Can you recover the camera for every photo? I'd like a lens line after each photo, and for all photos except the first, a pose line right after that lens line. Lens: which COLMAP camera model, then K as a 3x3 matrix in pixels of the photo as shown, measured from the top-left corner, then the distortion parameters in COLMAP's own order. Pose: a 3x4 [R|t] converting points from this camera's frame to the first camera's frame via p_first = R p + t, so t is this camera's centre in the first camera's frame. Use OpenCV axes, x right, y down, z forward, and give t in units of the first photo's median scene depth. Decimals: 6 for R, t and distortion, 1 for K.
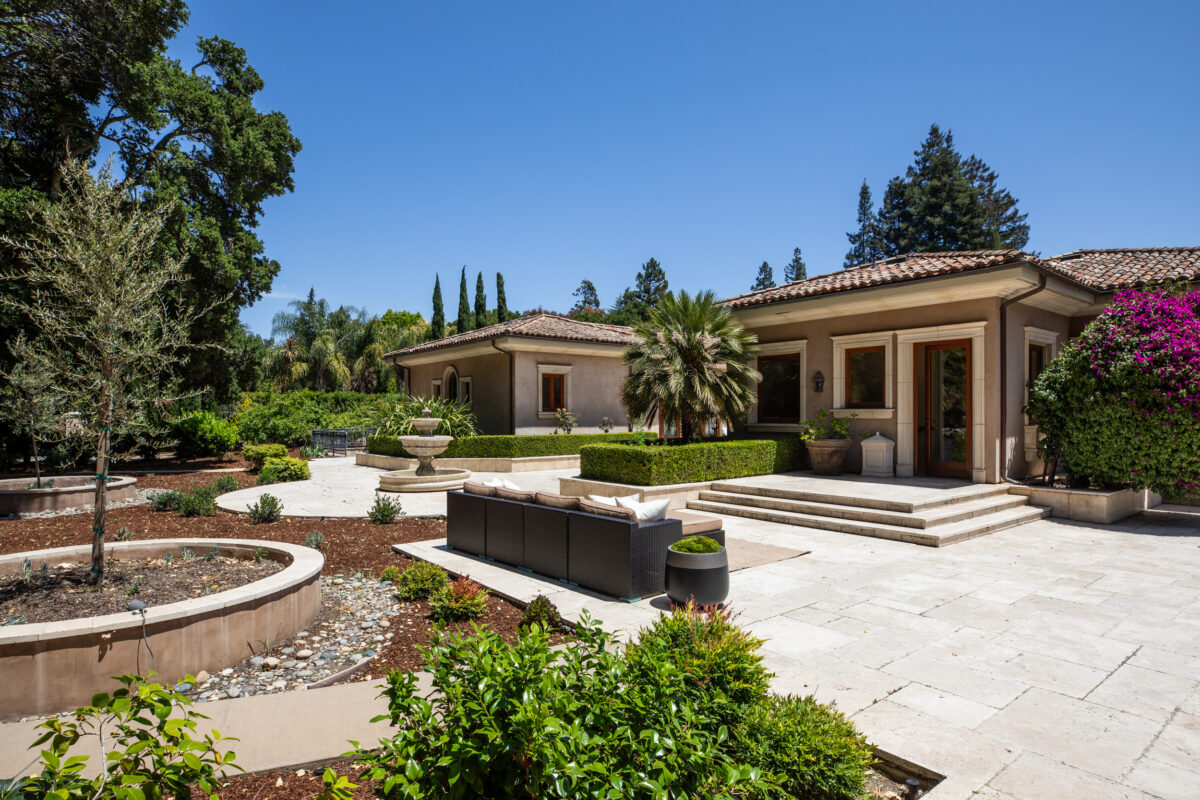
lens RADIAL K [[648.9, 0, 596.6], [0, 648.9, 401.8], [0, 0, 1]] dist [-0.023363, 0.001754]
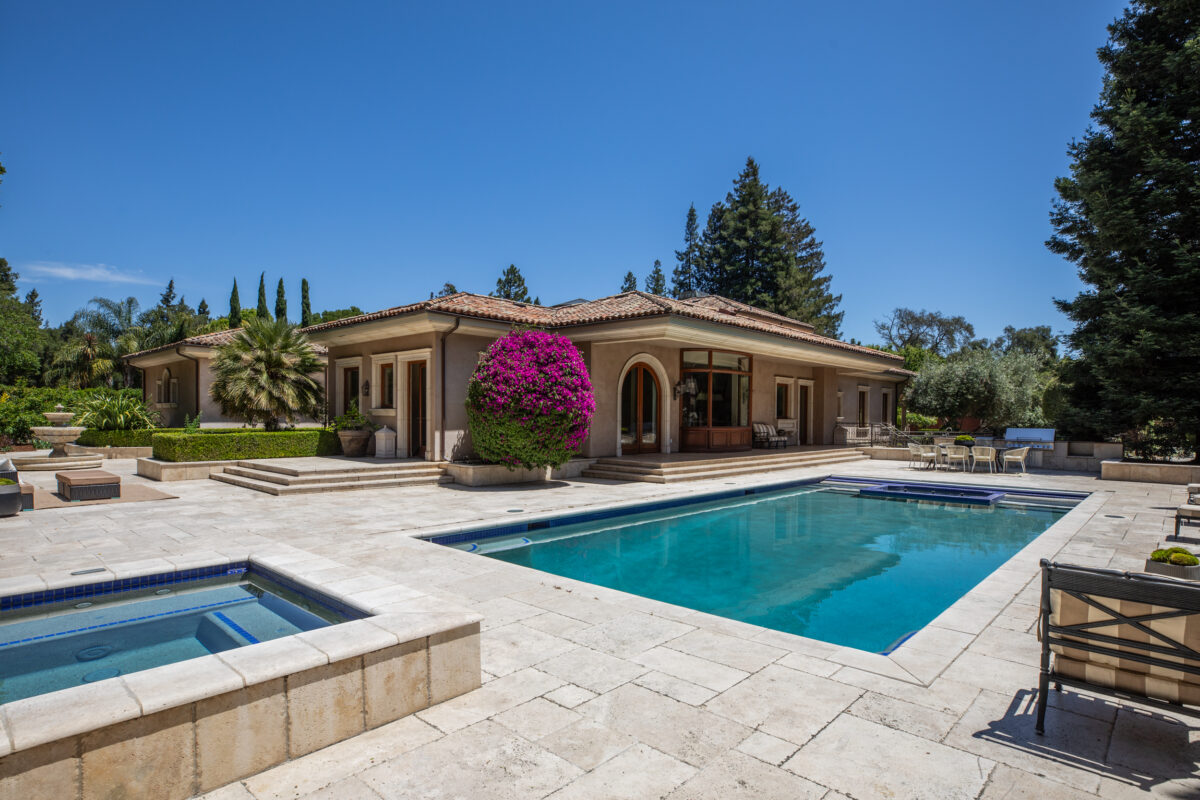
lens RADIAL K [[643.1, 0, 597.6], [0, 643.1, 412.2], [0, 0, 1]] dist [-0.026633, 0.001290]
pose [[0.989104, 0.010932, 0.146815, 0.122884], [-0.013077, 0.999821, 0.013650, -0.001154], [-0.146639, -0.015421, 0.989070, -0.075098]]
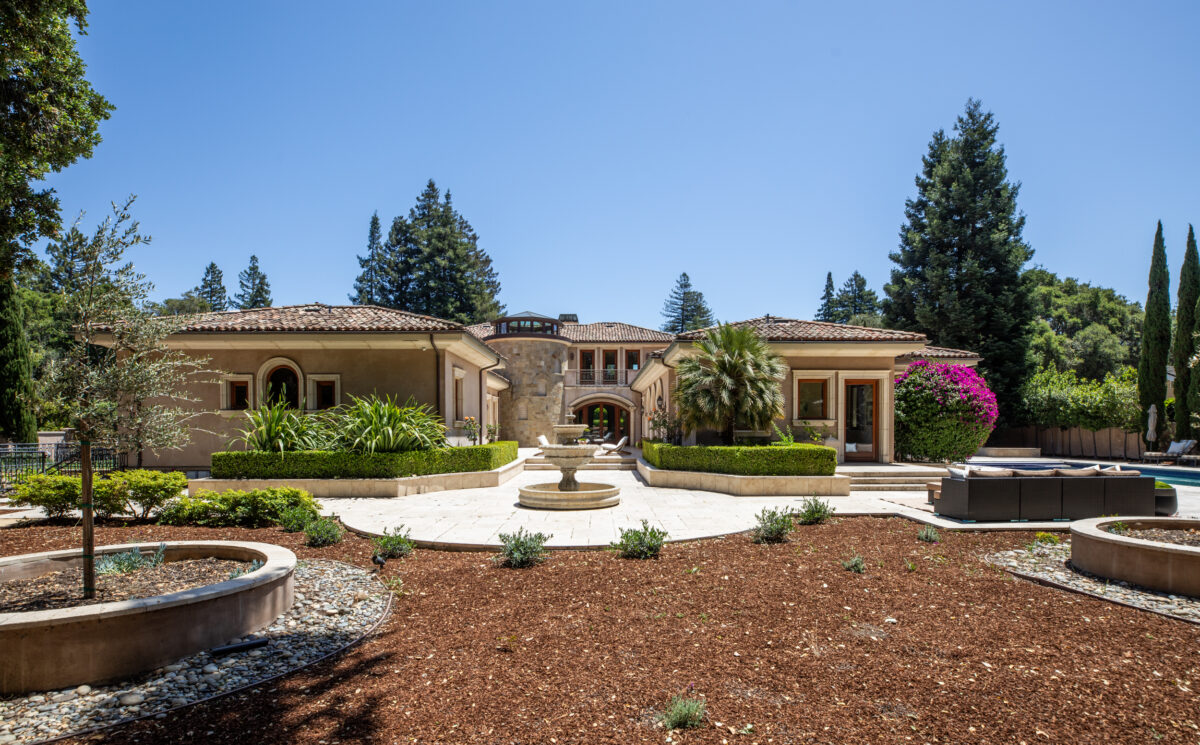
lens RADIAL K [[608.0, 0, 588.2], [0, 608.0, 436.4], [0, 0, 1]] dist [-0.022147, 0.000252]
pose [[0.614648, -0.008680, 0.788753, -0.192589], [-0.015984, 0.999597, 0.023456, 0.004627], [-0.788639, -0.027025, 0.614262, 0.101733]]
